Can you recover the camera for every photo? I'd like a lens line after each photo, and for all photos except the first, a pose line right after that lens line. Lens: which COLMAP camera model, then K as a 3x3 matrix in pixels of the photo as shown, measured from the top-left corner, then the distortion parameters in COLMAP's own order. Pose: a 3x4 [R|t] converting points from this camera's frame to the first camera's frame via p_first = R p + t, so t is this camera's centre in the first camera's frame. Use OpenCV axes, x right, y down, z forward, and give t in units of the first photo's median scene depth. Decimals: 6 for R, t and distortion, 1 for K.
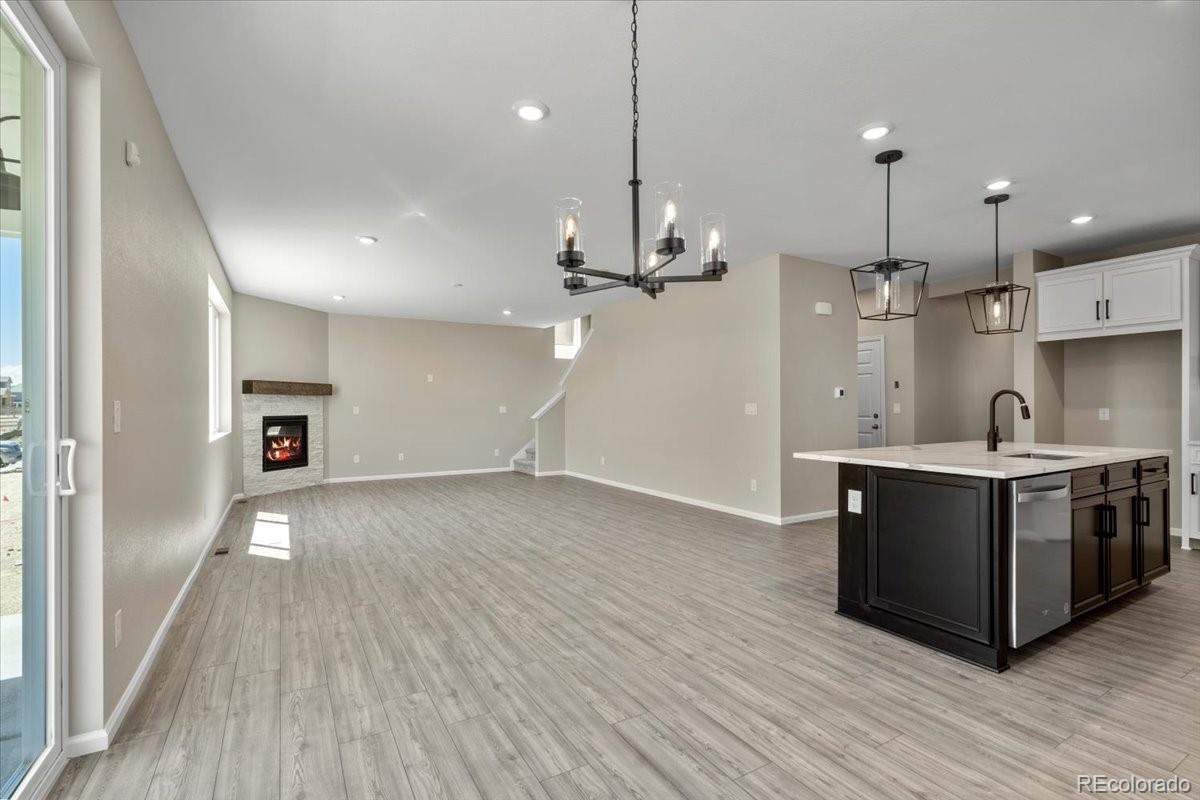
lens RADIAL K [[543.2, 0, 596.2], [0, 543.2, 403.3], [0, 0, 1]] dist [0.003870, 0.000497]
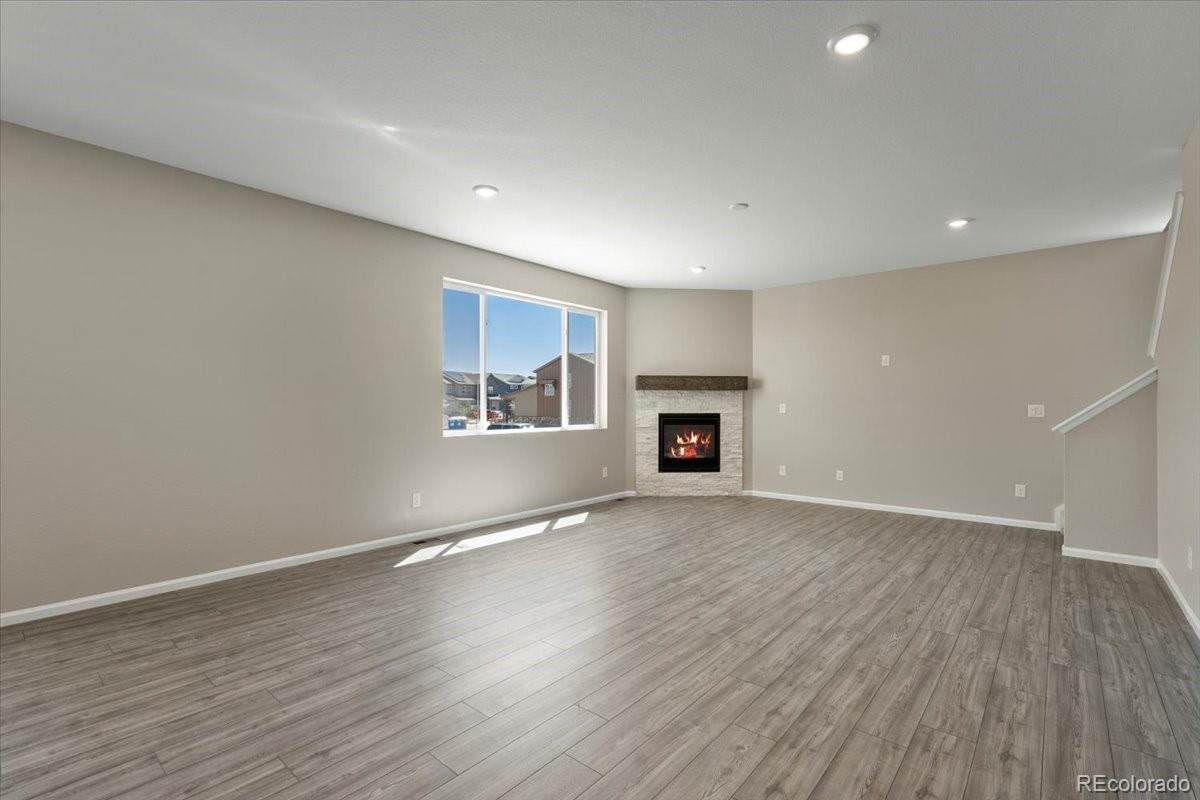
lens RADIAL K [[545.7, 0, 600.0], [0, 545.7, 400.0], [0, 0, 1]] dist [-0.002978, 0.000772]
pose [[0.336530, -0.002772, -0.941669, 0.224996], [0.001861, 0.999996, -0.002279, 0.002405], [0.941671, -0.000986, 0.336534, 0.529651]]
